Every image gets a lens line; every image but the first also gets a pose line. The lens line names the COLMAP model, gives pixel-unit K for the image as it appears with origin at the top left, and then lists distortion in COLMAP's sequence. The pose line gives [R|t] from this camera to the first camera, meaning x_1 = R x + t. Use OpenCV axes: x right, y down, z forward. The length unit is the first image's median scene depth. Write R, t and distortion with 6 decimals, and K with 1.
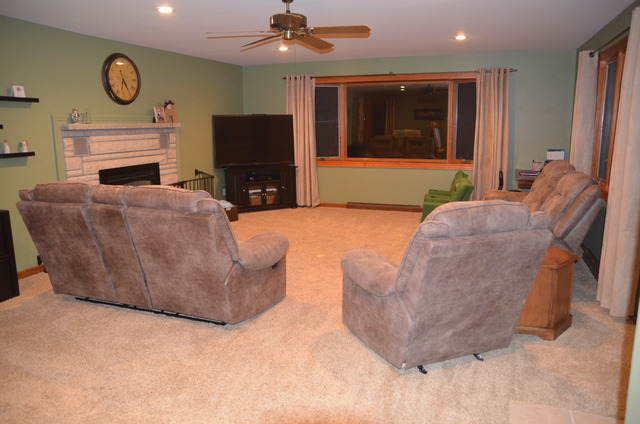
lens RADIAL K [[461.7, 0, 322.5], [0, 461.7, 210.8], [0, 0, 1]] dist [-0.135741, 0.116264]
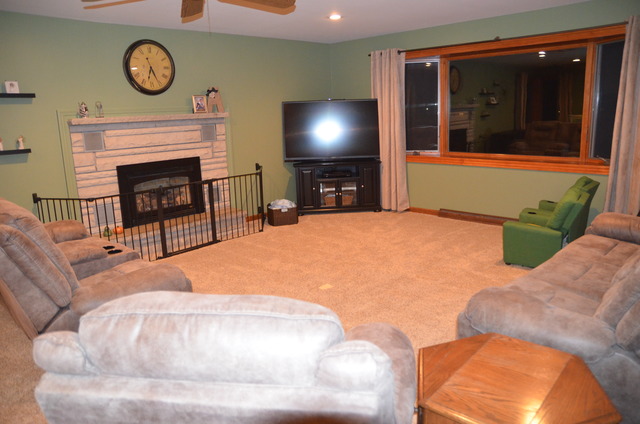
lens RADIAL K [[461.7, 0, 322.5], [0, 461.7, 210.8], [0, 0, 1]] dist [-0.135741, 0.116264]
pose [[0.909831, 0.064901, -0.409873, 0.246202], [-0.050747, 0.997682, 0.045328, -0.051750], [0.411865, -0.020441, 0.911015, 0.261632]]
